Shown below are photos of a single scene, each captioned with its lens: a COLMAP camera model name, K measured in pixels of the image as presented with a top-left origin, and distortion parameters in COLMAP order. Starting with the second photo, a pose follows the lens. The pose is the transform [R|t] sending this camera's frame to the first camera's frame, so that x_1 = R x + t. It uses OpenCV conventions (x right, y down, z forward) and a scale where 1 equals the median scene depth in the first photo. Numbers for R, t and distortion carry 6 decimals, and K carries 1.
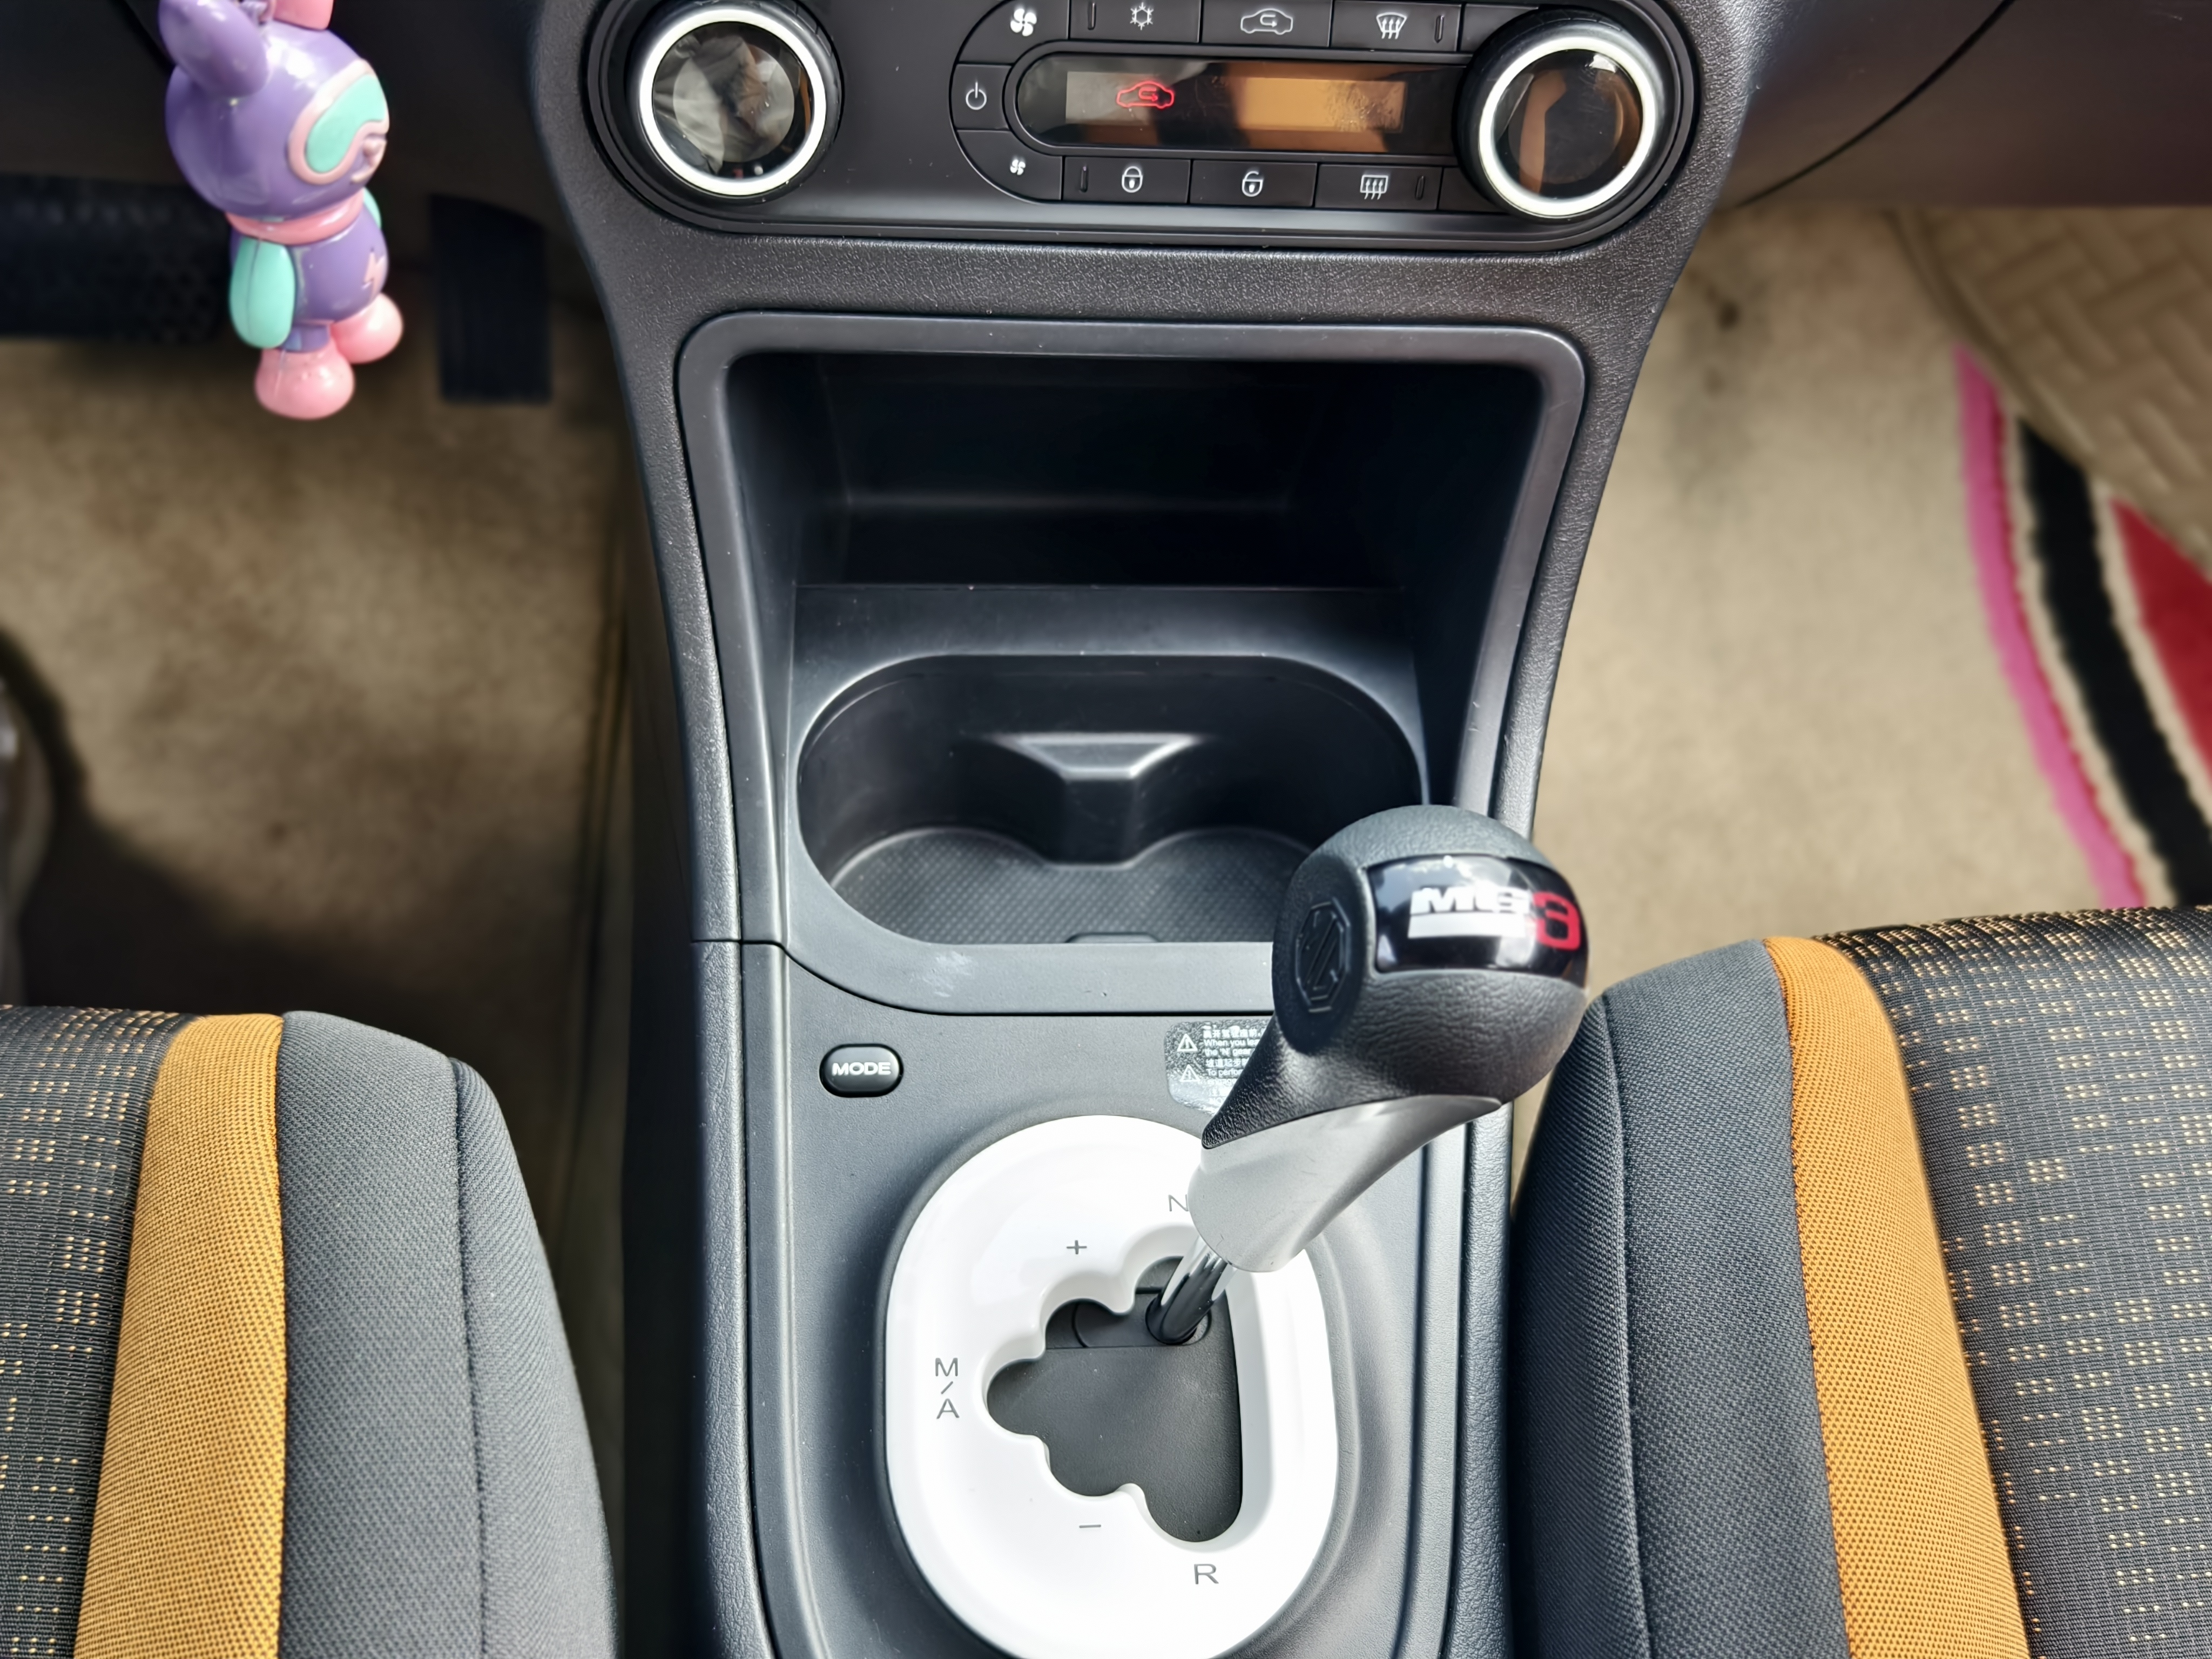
lens RADIAL K [[2300.4, 0, 1100.8], [0, 2300.4, 812.5], [0, 0, 1]] dist [0.010796, 0.000000]
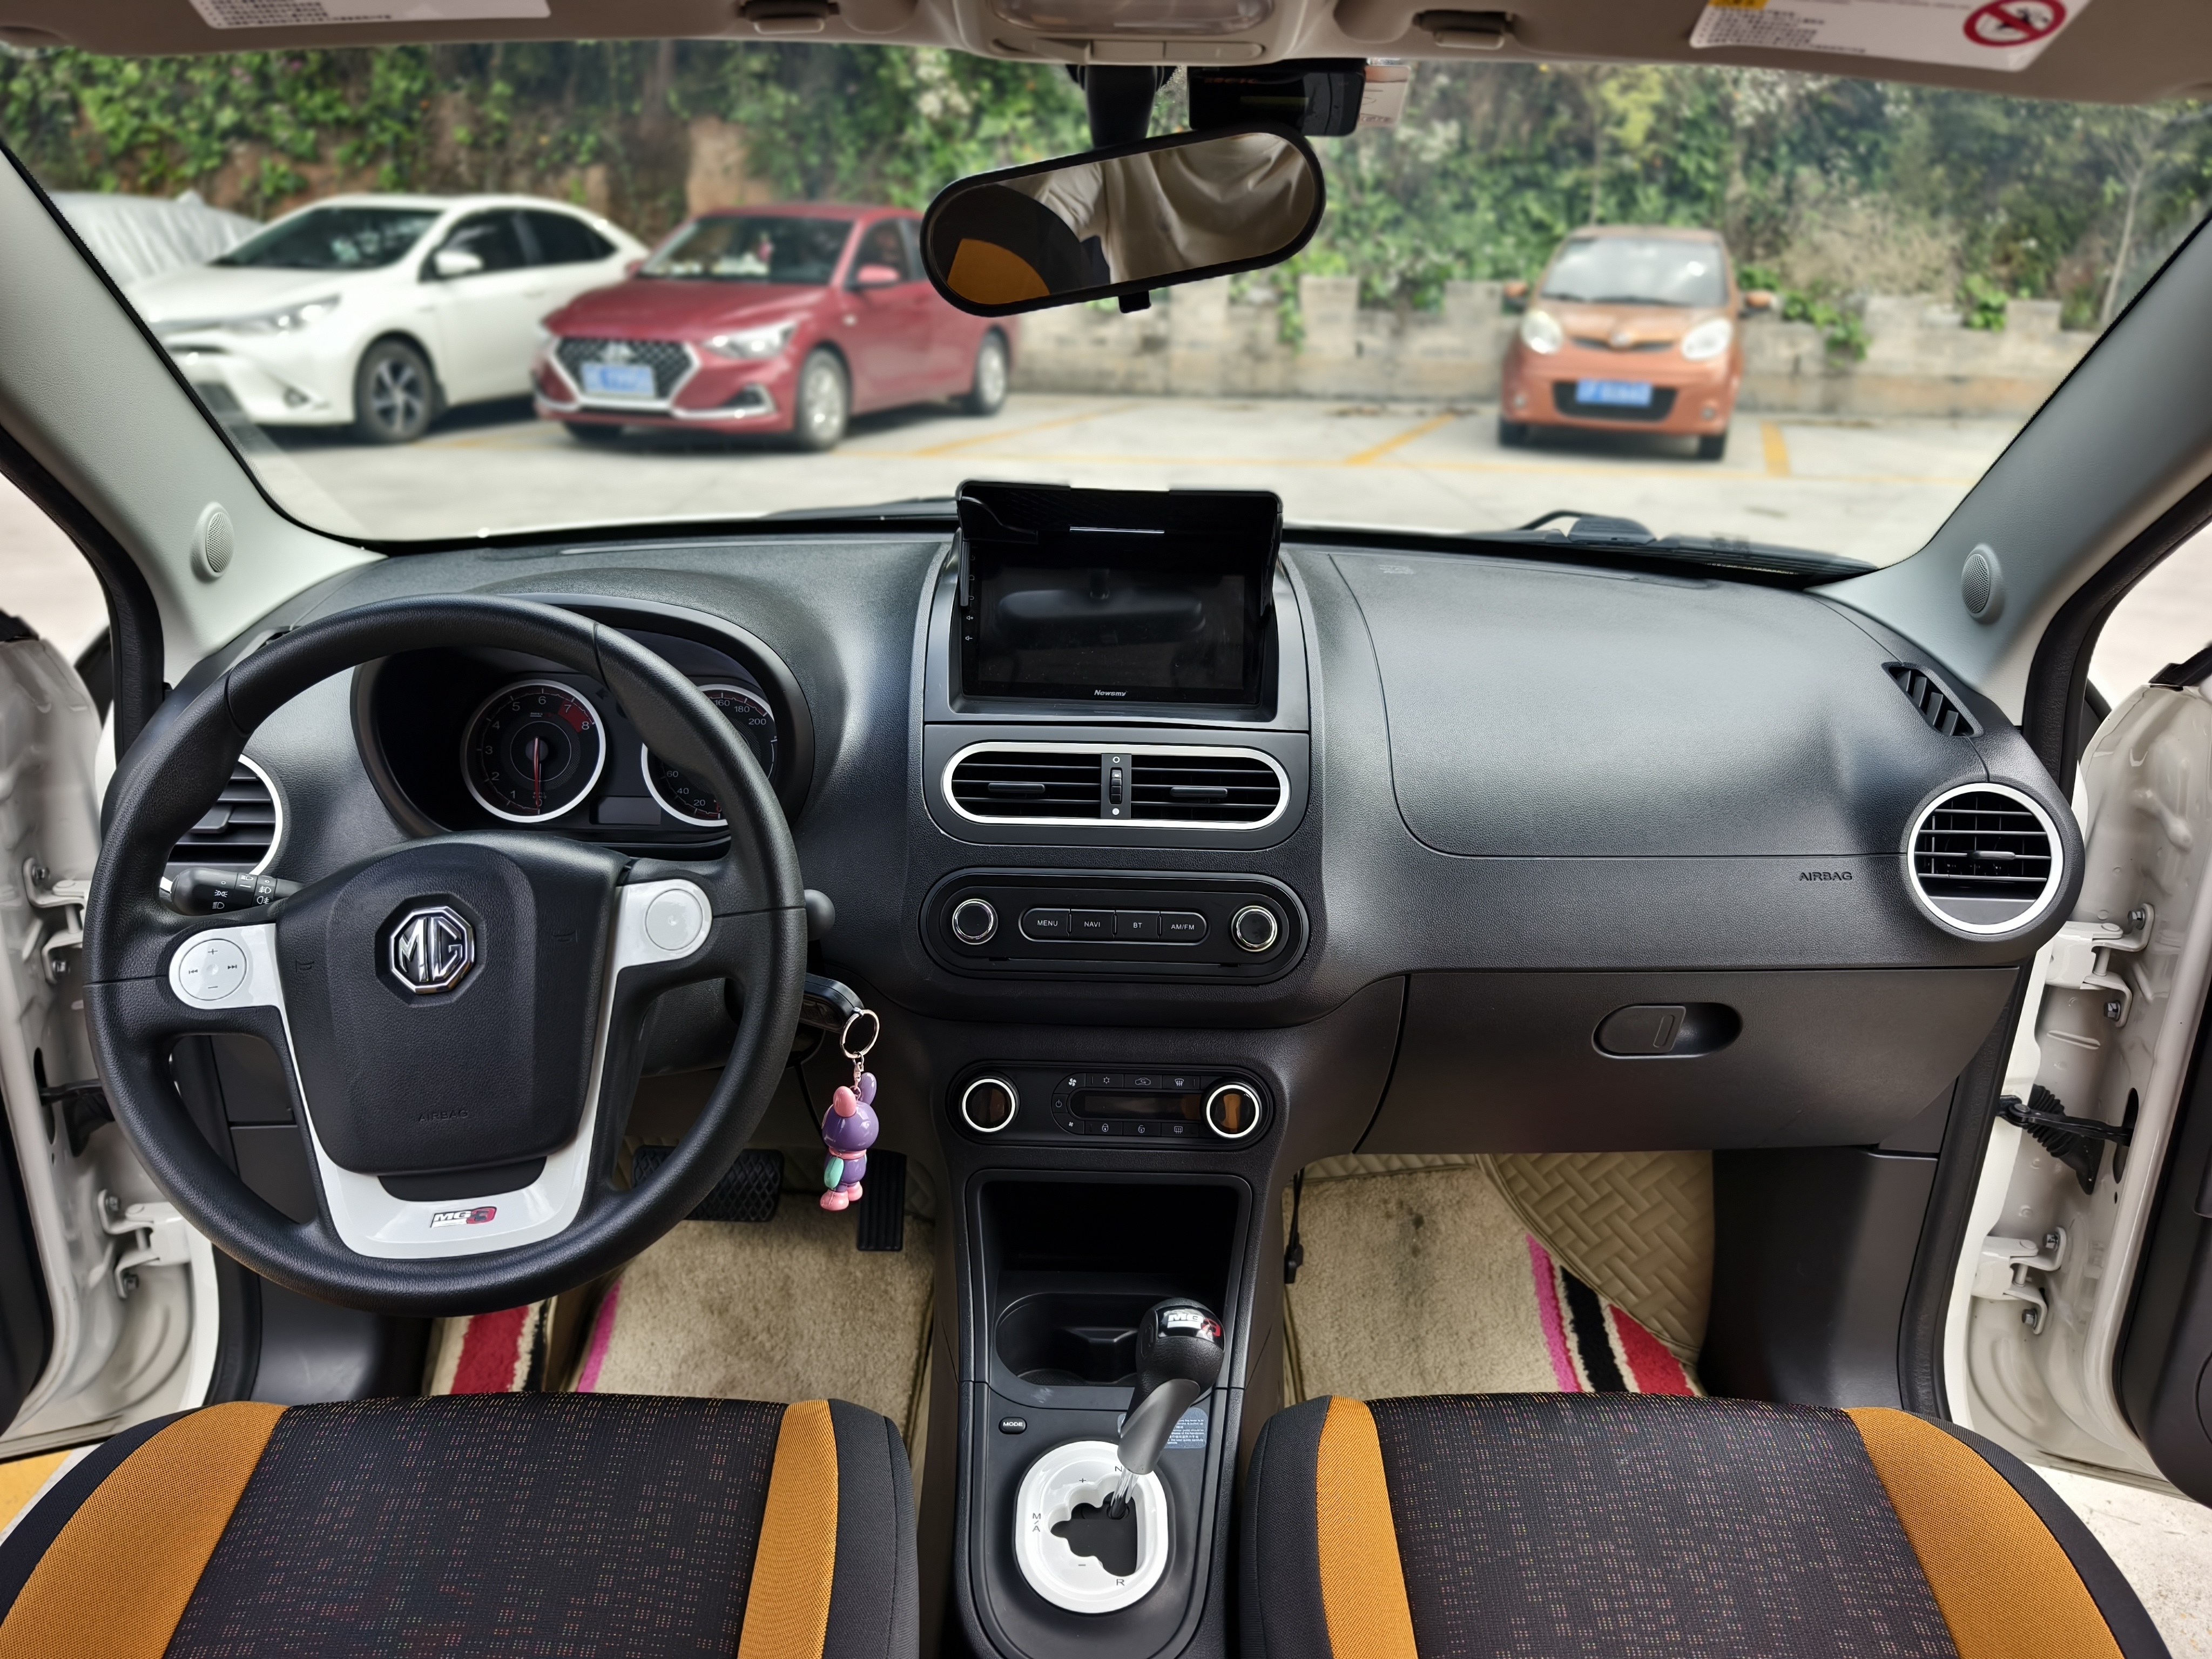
lens RADIAL K [[1583.6, 0, 1099.5], [0, 1583.6, 799.1], [0, 0, 1]] dist [-0.004217, -0.004241]
pose [[0.997318, -0.023872, -0.069194, 0.166695], [-0.014531, 0.861934, -0.506813, 0.447895], [0.071739, 0.506458, 0.859275, -1.142452]]
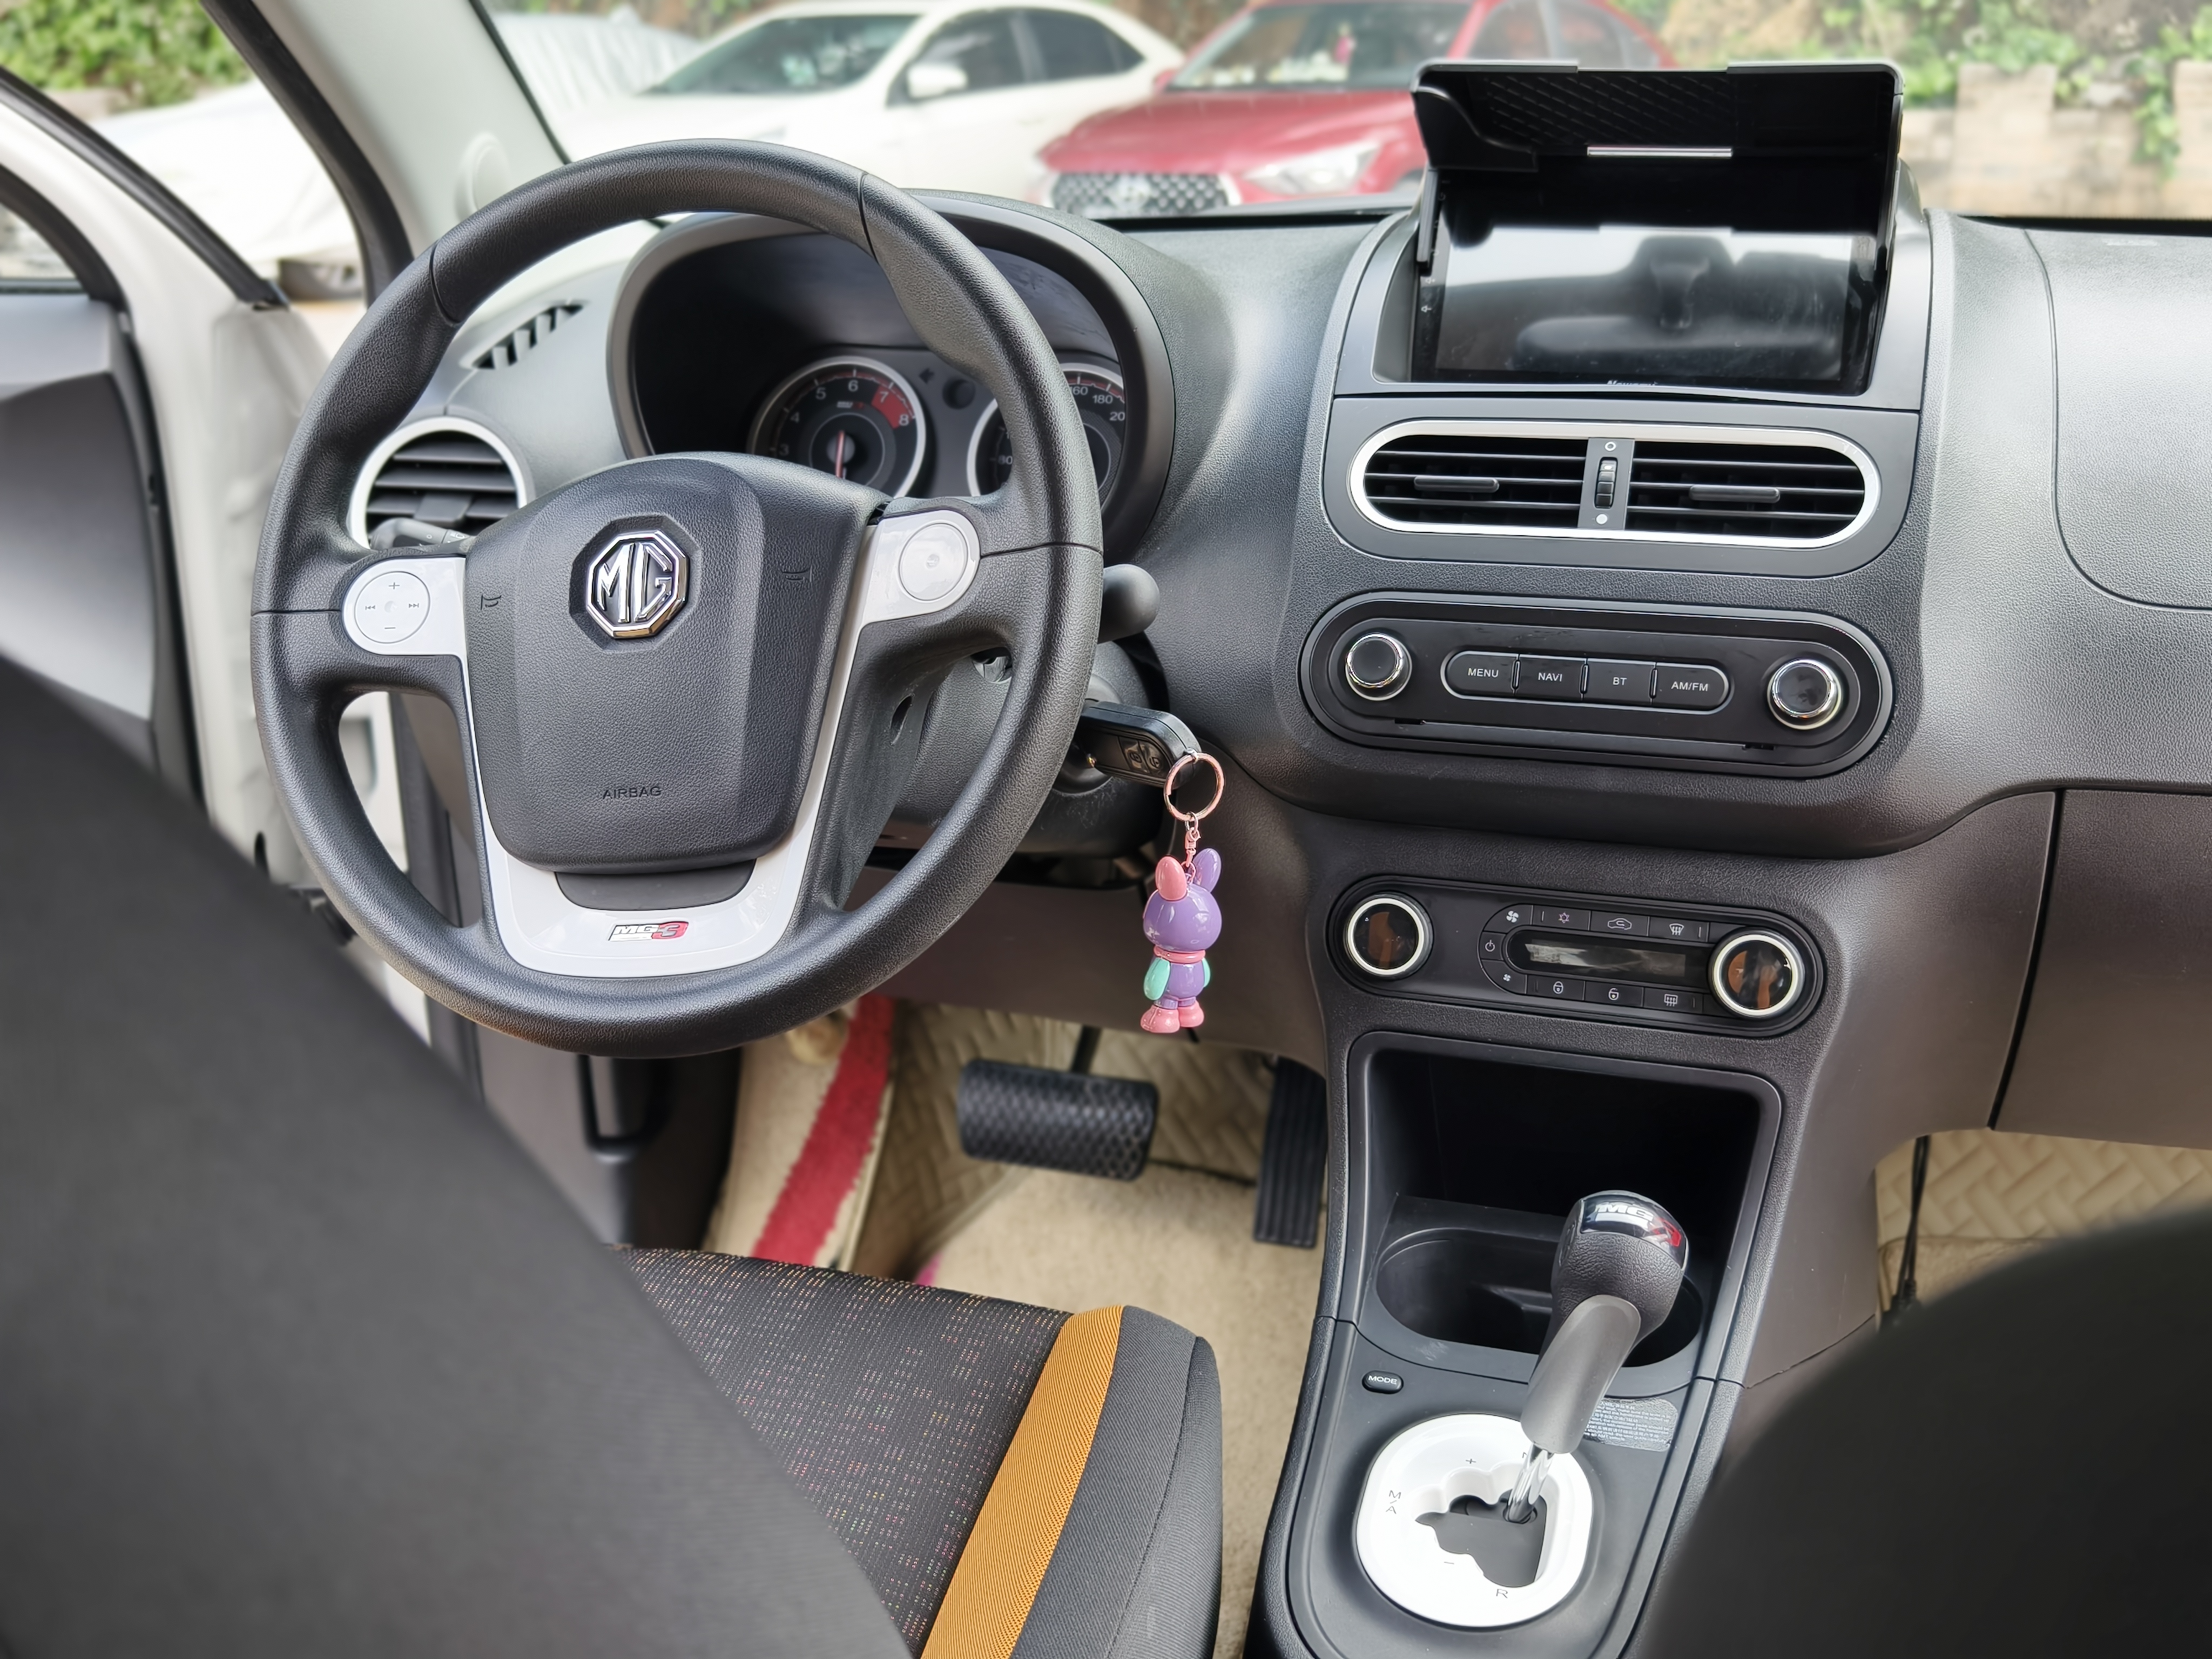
lens RADIAL K [[2300.4, 0, 1102.6], [0, 2300.4, 809.8], [0, 0, 1]] dist [0.010796, 0.000000]
pose [[0.930763, 0.029599, -0.364423, 0.391338], [-0.221164, 0.839269, -0.496703, 0.753961], [0.291147, 0.542910, 0.787707, -0.949834]]
